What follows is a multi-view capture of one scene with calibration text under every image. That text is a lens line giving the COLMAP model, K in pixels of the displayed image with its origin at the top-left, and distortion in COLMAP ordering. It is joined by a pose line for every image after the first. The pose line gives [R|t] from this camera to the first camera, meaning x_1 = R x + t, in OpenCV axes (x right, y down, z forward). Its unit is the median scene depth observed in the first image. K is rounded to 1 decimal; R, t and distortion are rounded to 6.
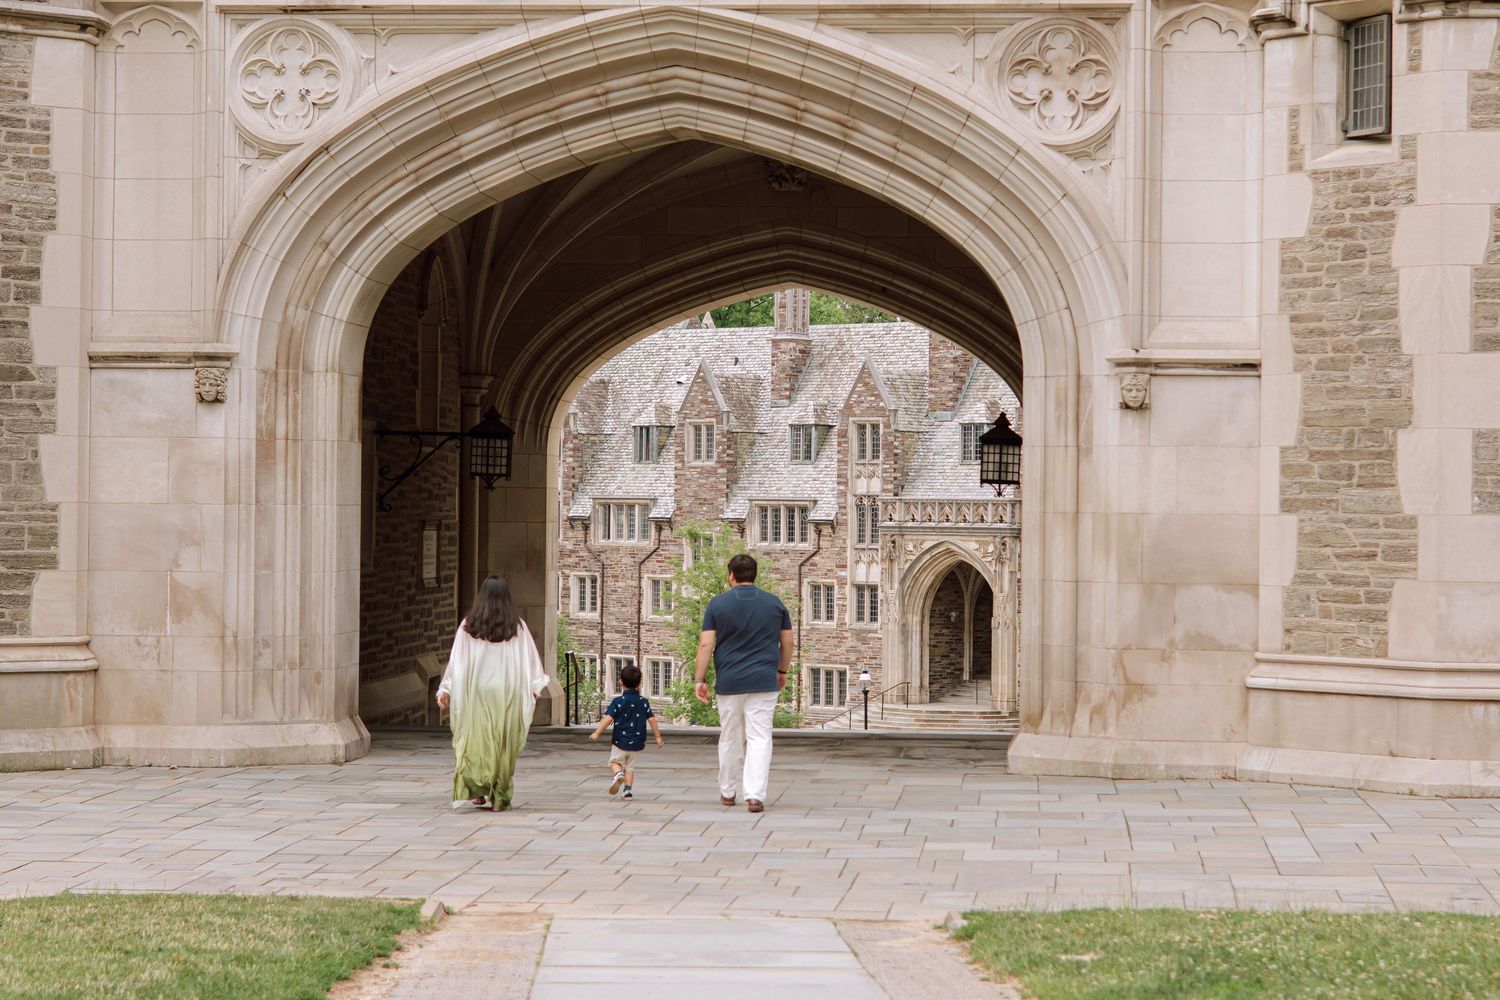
lens RADIAL K [[3512.3, 0, 758.8], [0, 3512.3, 470.1], [0, 0, 1]] dist [-0.038774, 0.000000]
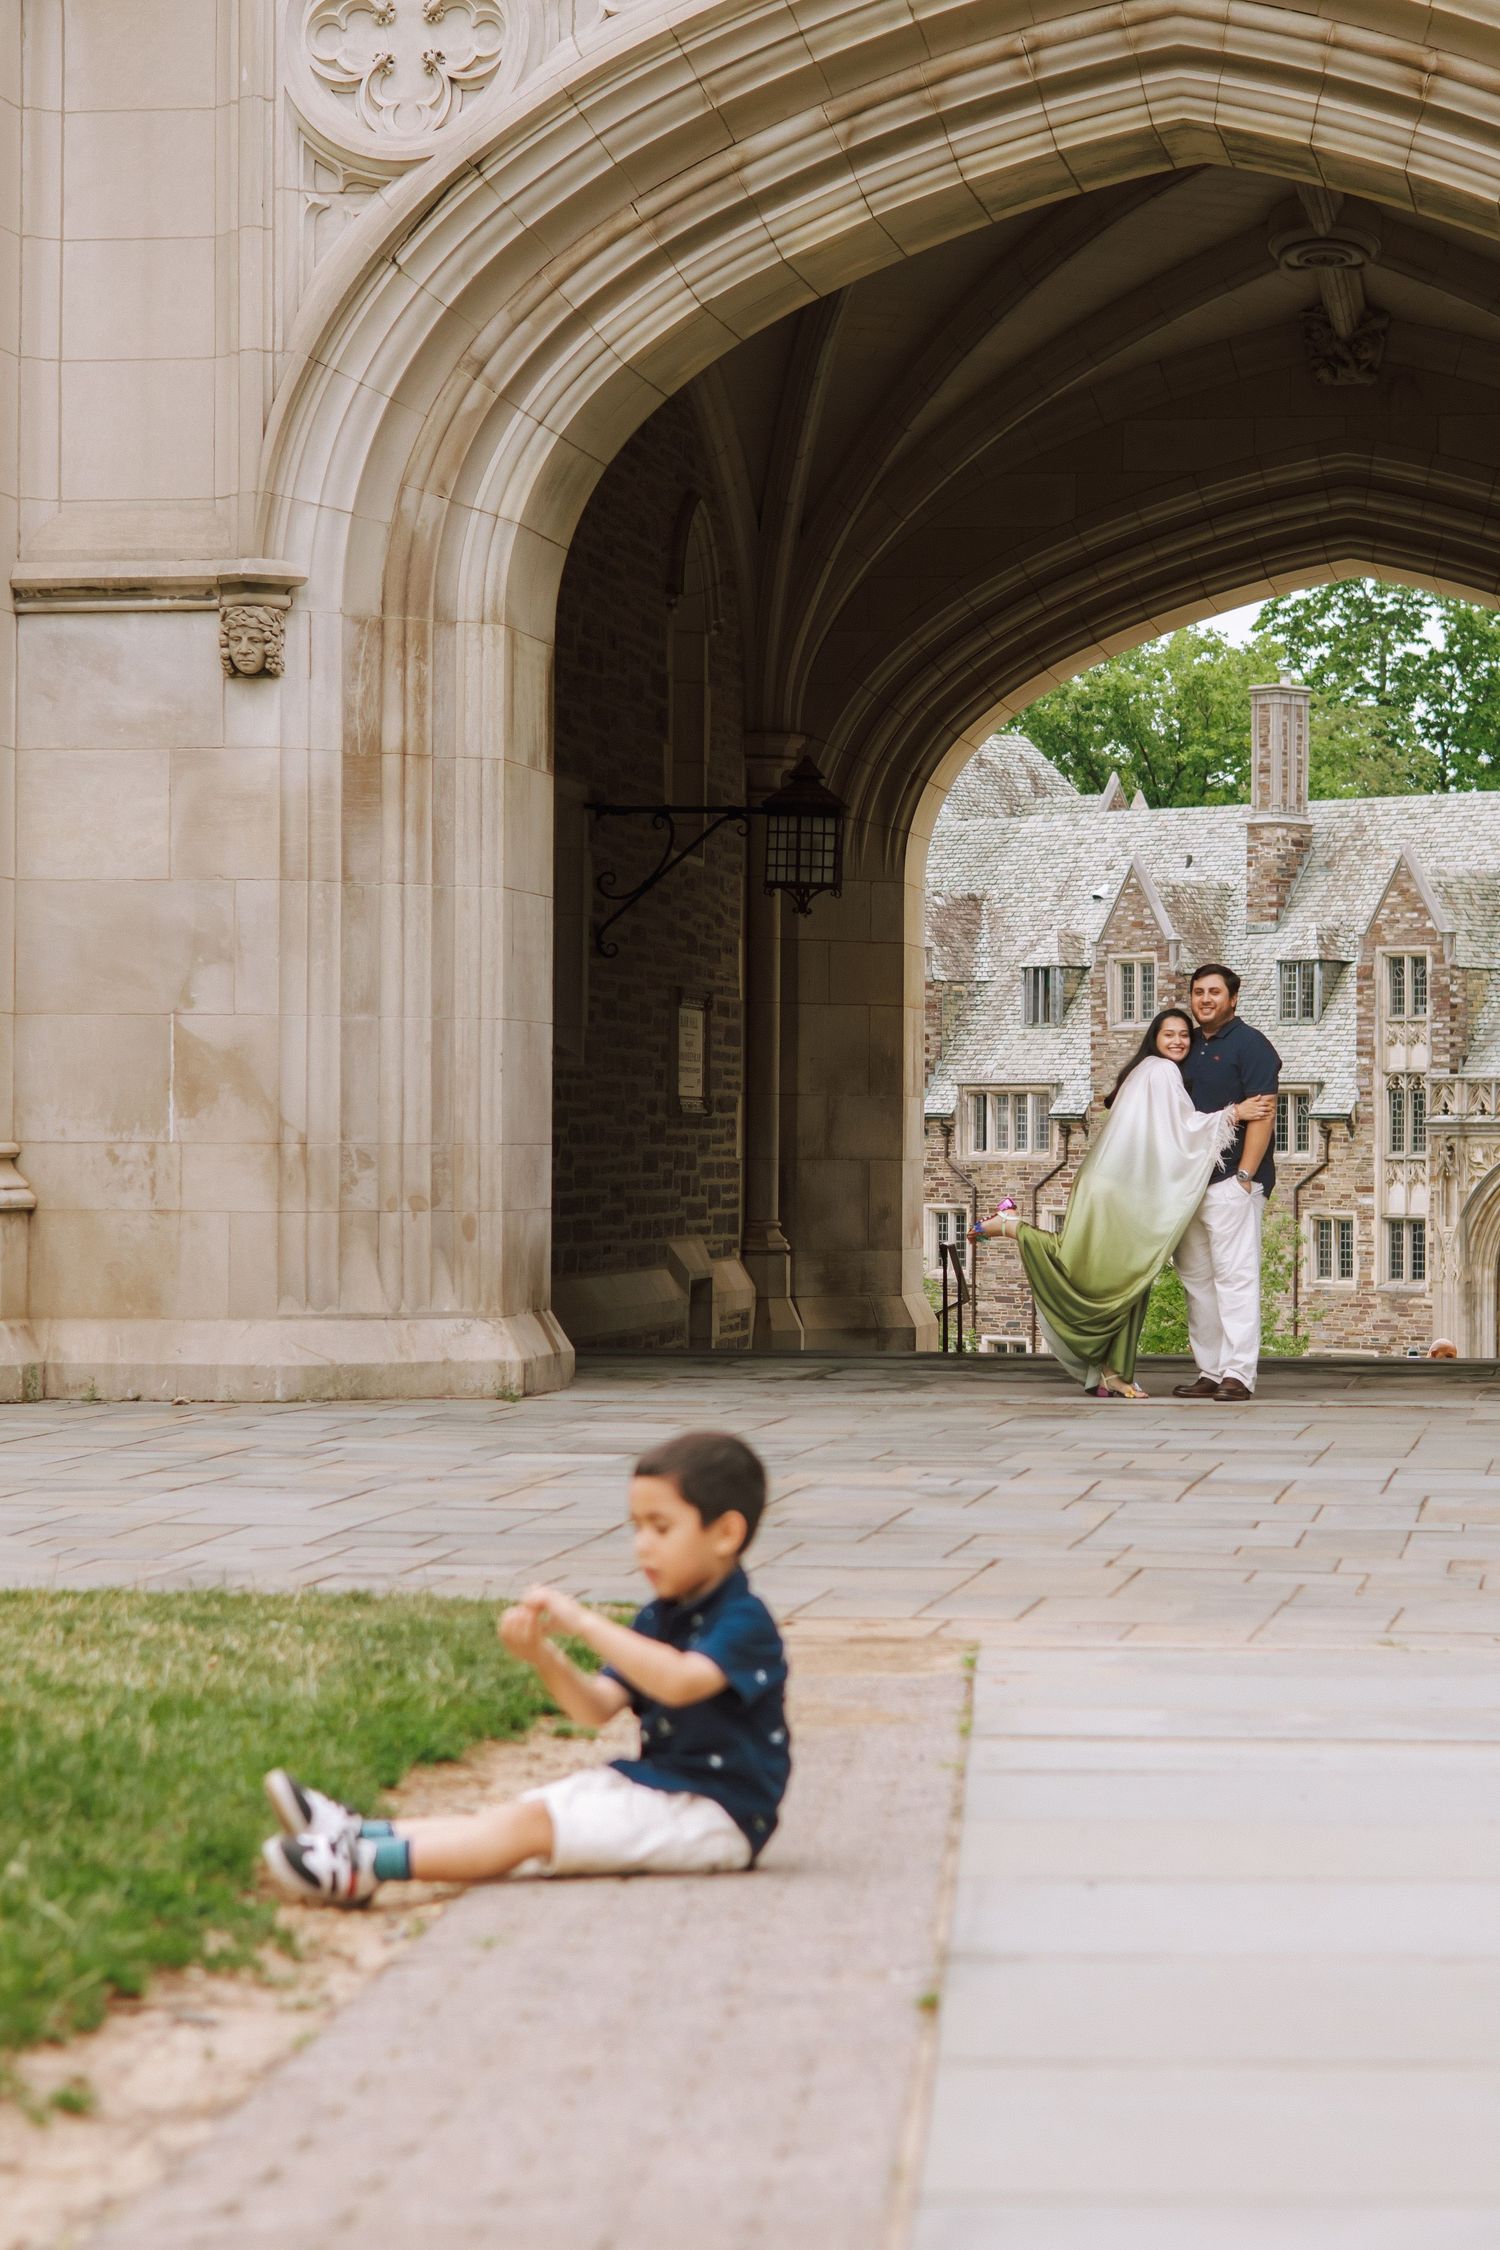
lens RADIAL K [[5268.4, 0, 752.3], [0, 5268.4, 1127.5], [0, 0, 1]] dist [-0.038774, 0.000000]
pose [[0.996524, -0.005555, -0.083122, -0.019822], [0.005880, 0.999976, 0.003672, 0.038066], [0.083100, -0.004148, 0.996533, 0.224870]]
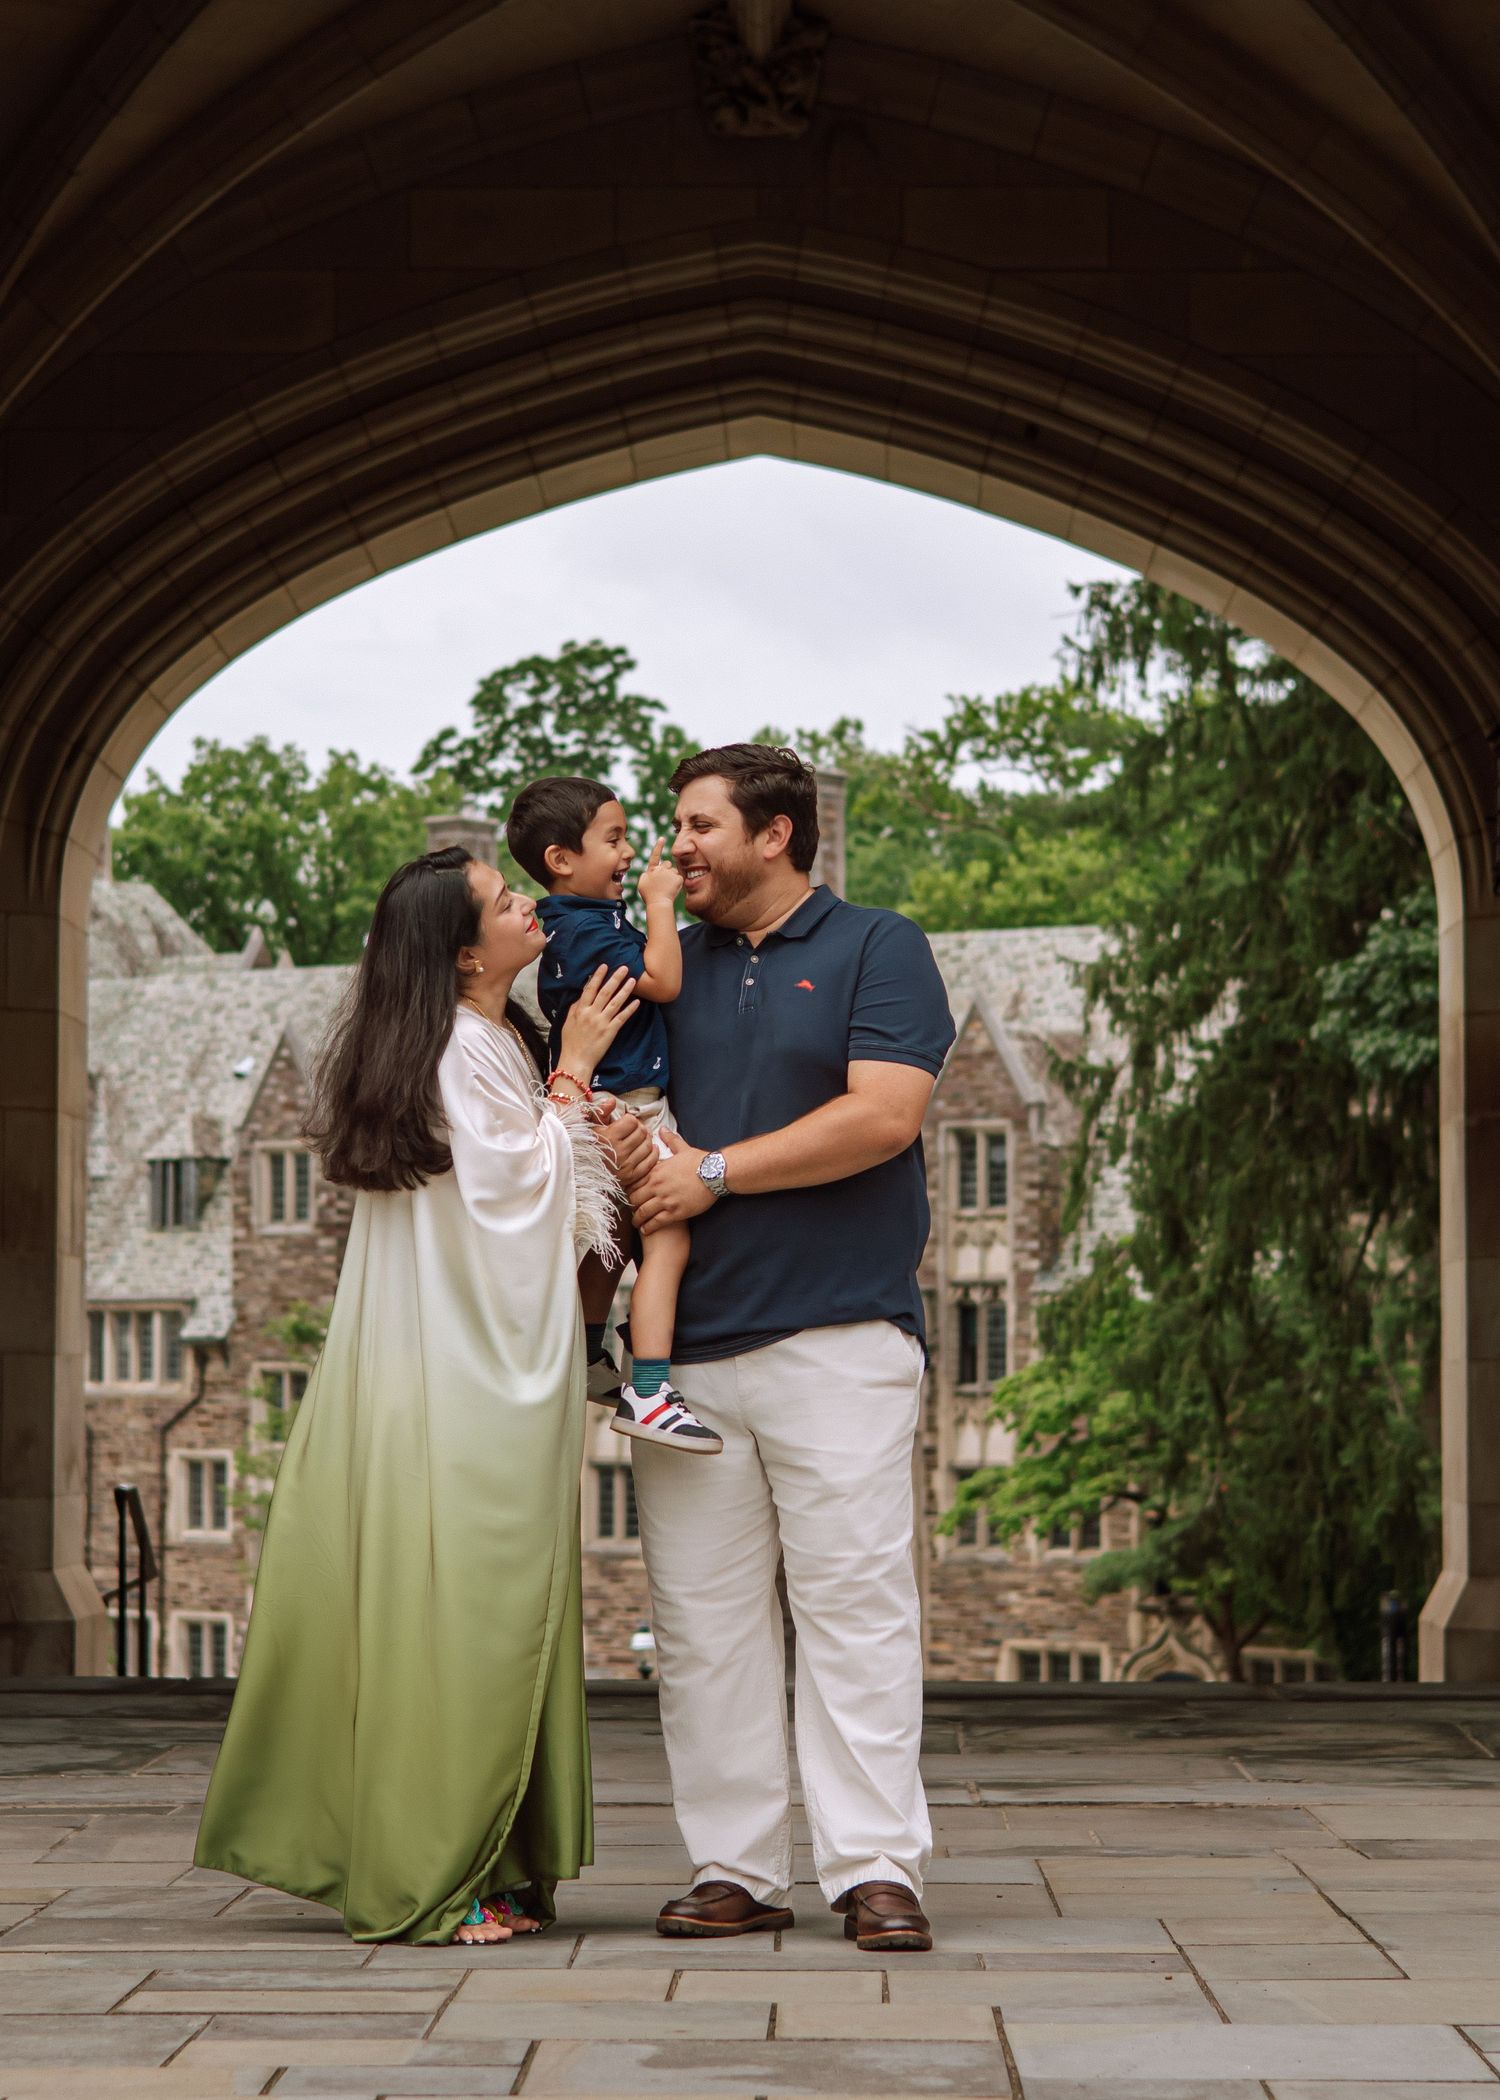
lens RADIAL K [[5713.9, 0, 615.3], [0, 5713.9, 1016.4], [0, 0, 1]] dist [0.056222, 0.000000]
pose [[0.998426, -0.003769, 0.055955, -0.046180], [0.007006, 0.998306, -0.057752, 0.047954], [-0.055642, 0.058054, 0.996762, 0.541465]]
